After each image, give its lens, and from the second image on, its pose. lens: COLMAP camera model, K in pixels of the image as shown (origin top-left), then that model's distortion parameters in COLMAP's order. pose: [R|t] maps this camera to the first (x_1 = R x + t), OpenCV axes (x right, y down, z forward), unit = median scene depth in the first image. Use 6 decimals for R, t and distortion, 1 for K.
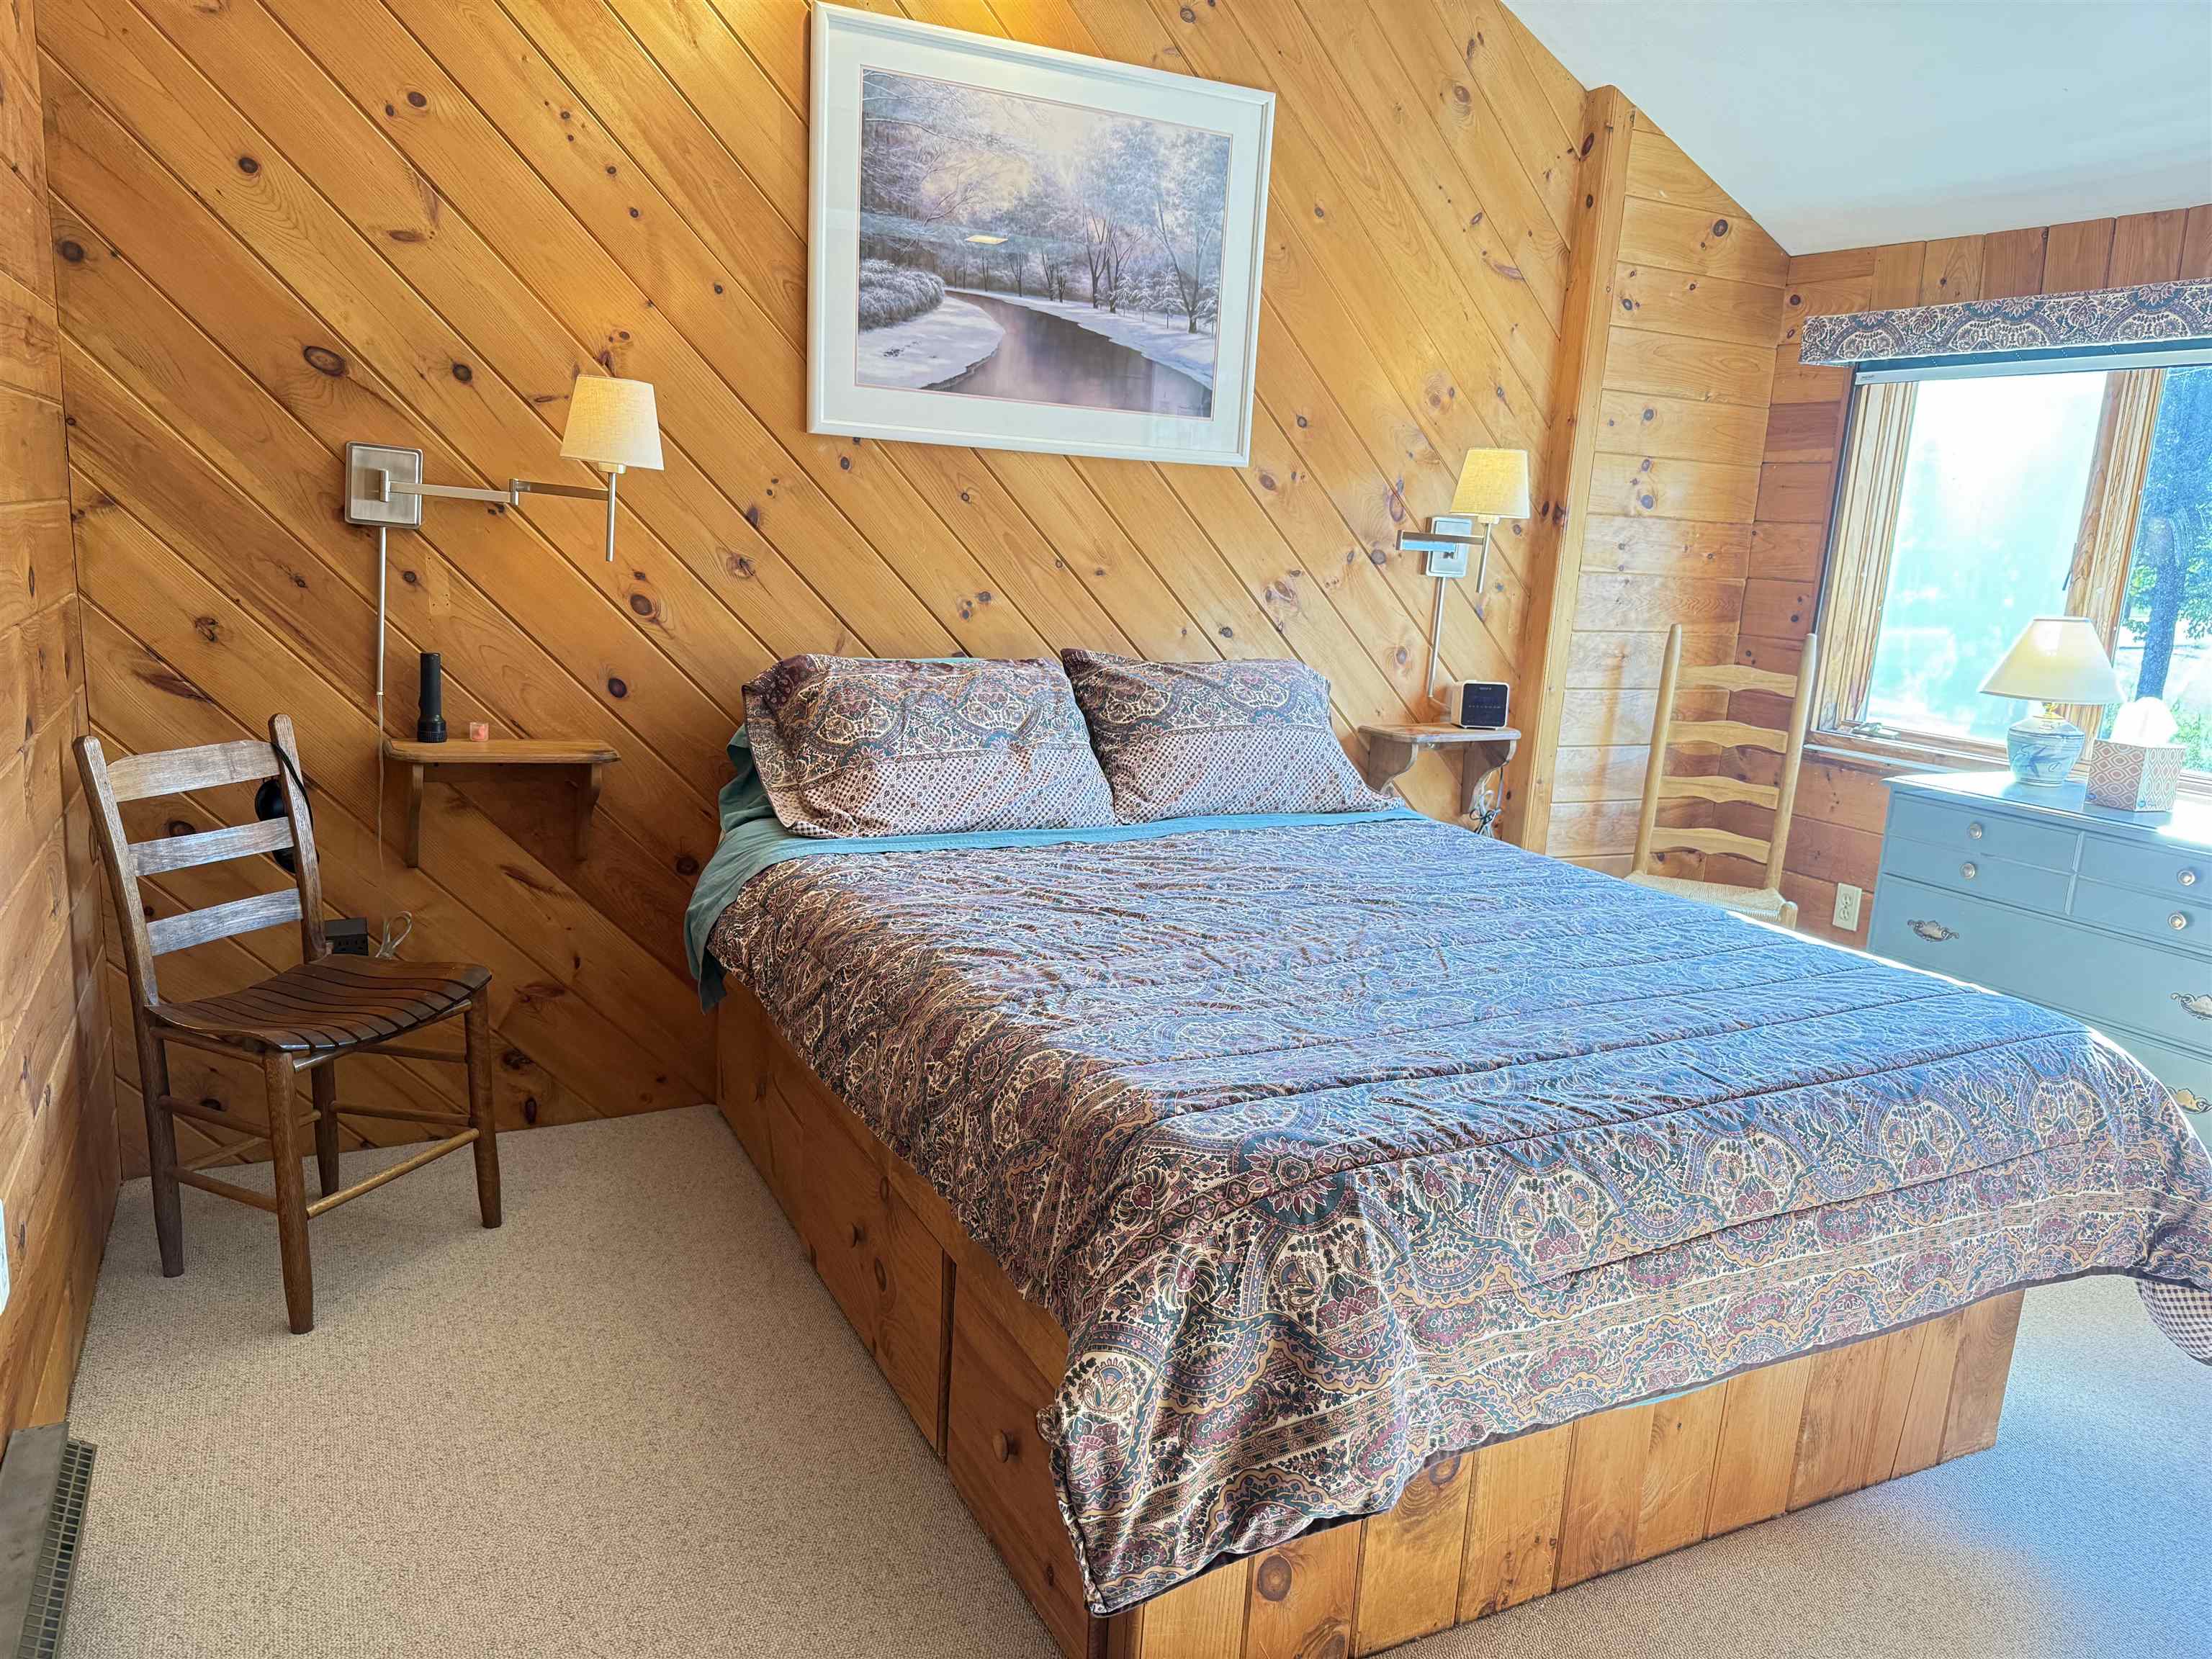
lens RADIAL K [[1551.0, 0, 1106.0], [0, 1551.0, 829.5], [0, 0, 1]] dist [0.094977, -0.140111]
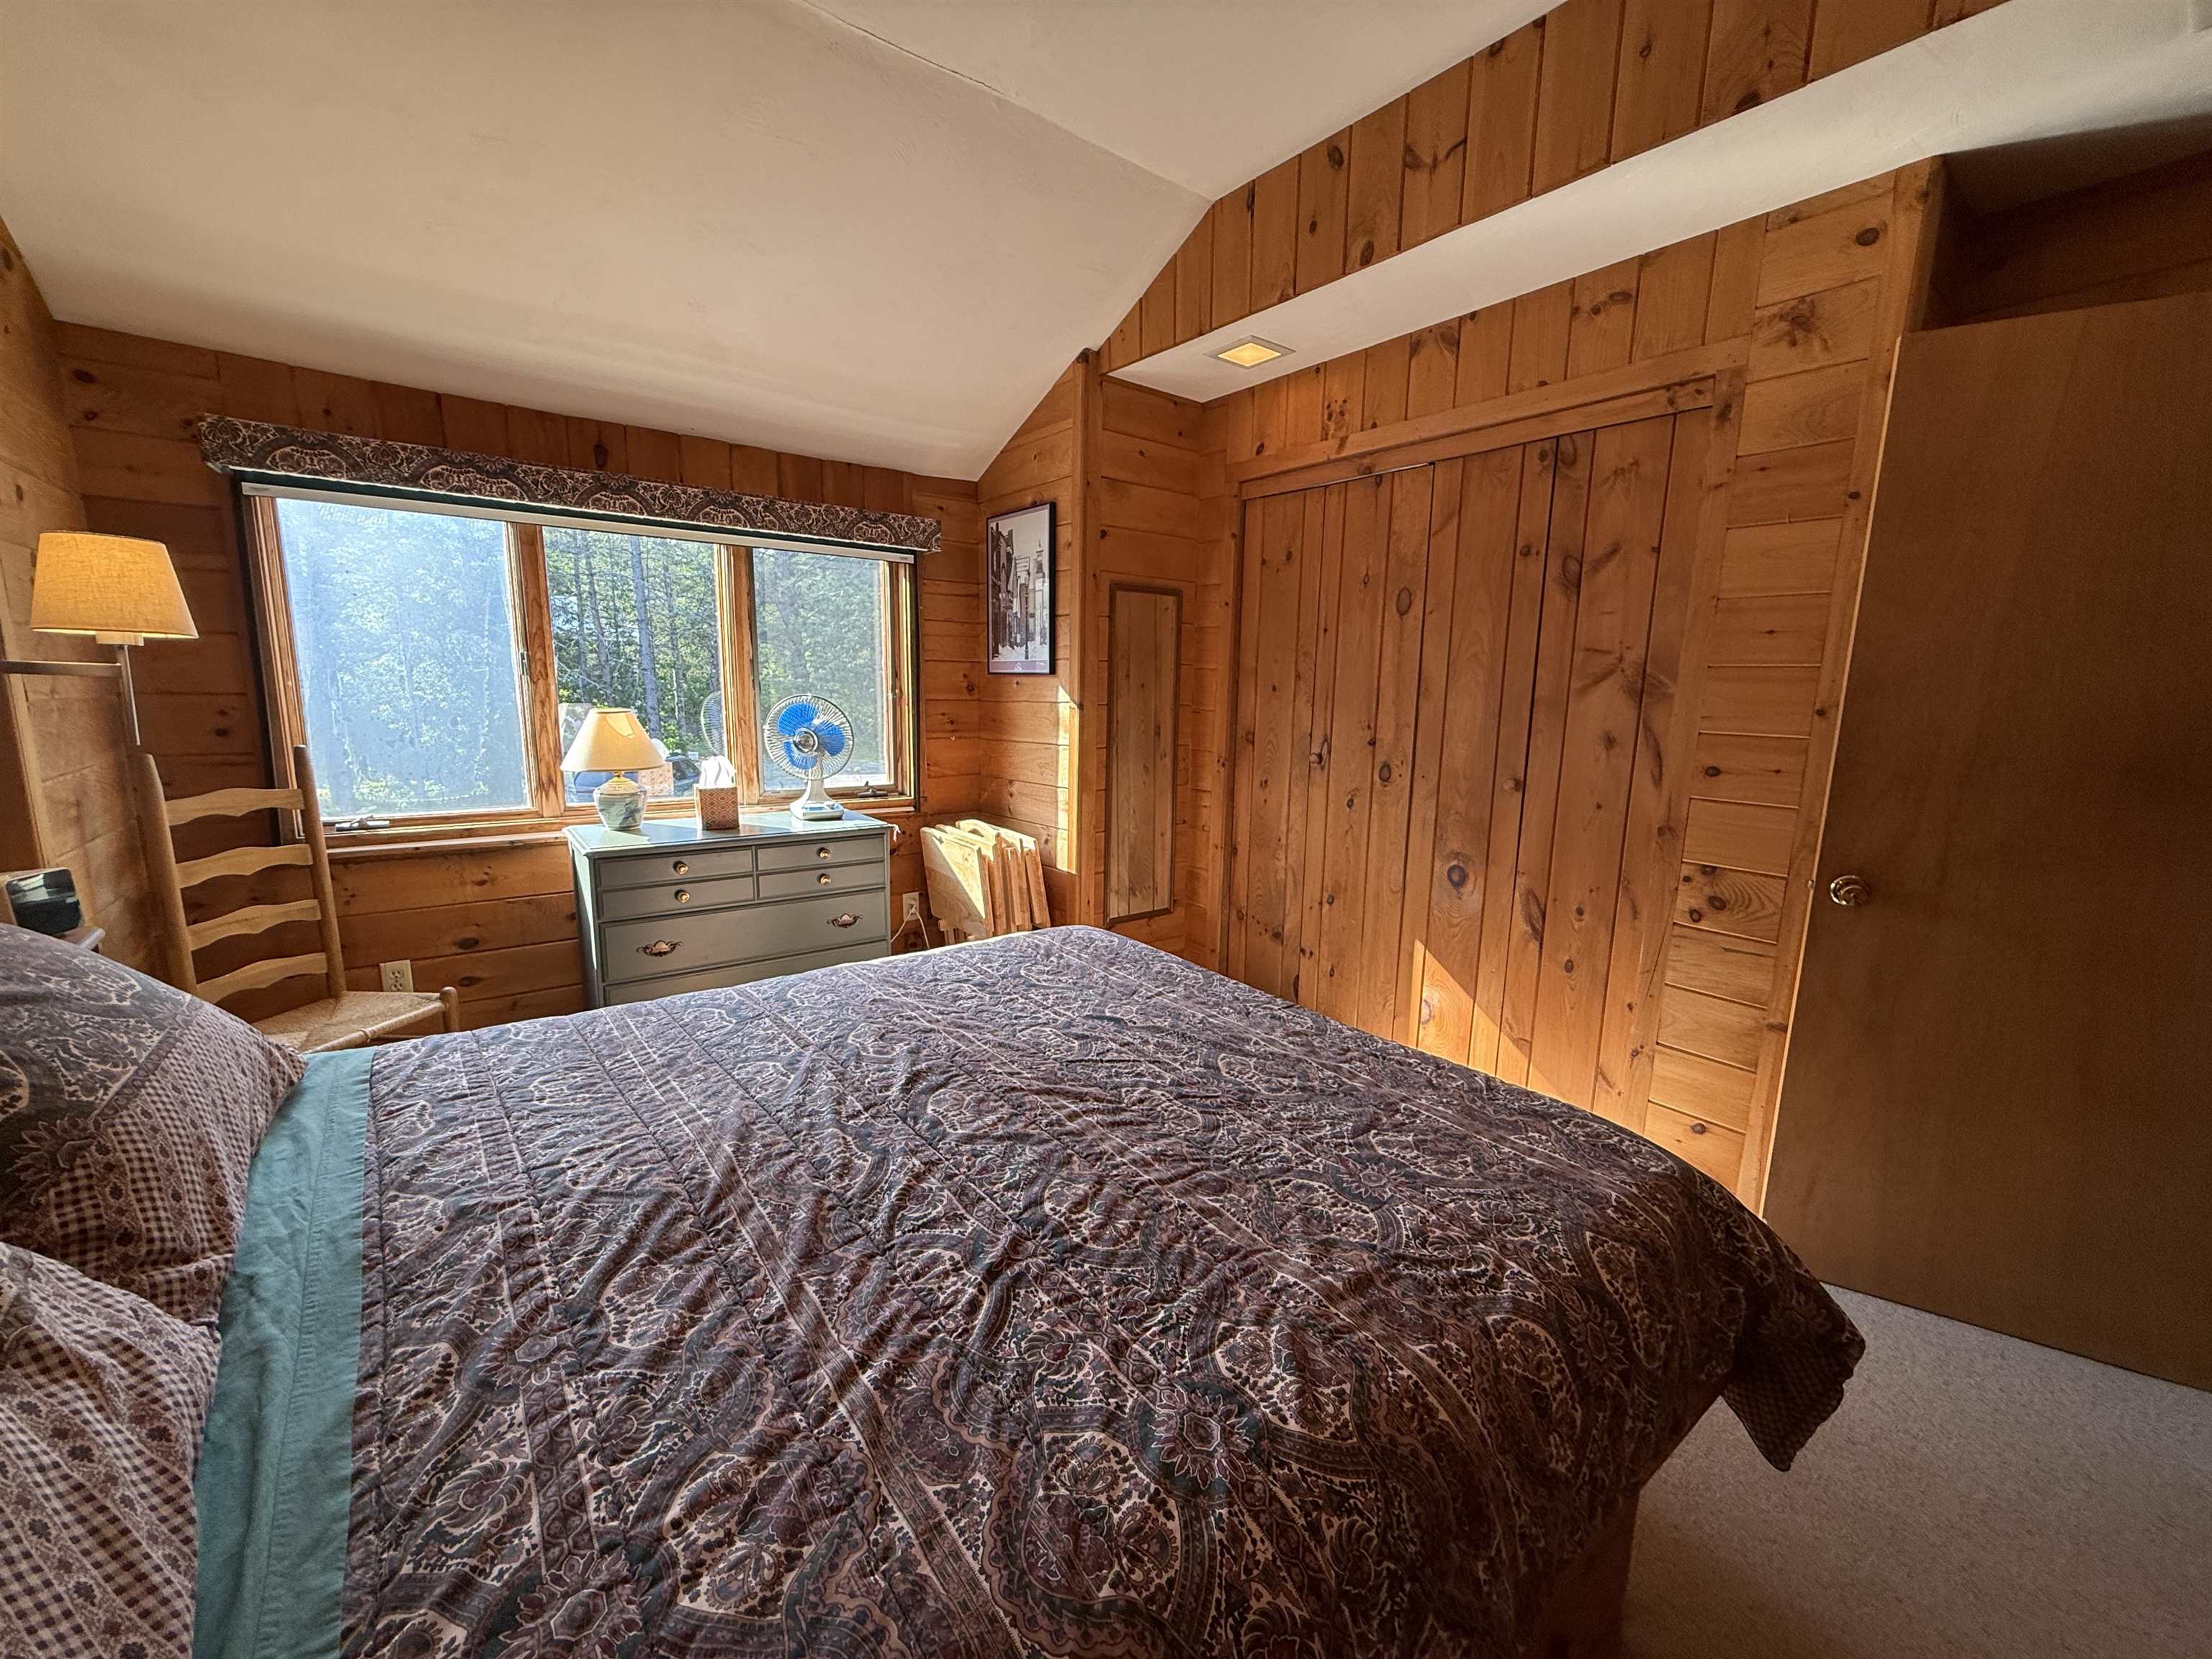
lens RADIAL K [[878.0, 0, 1106.0], [0, 878.0, 829.5], [0, 0, 1]] dist [-0.000115, -0.000293]
pose [[-0.184381, -0.215271, 0.958990, -0.235741], [0.158367, 0.956462, 0.245152, -0.153801], [-0.970012, 0.197074, -0.142261, 0.702421]]
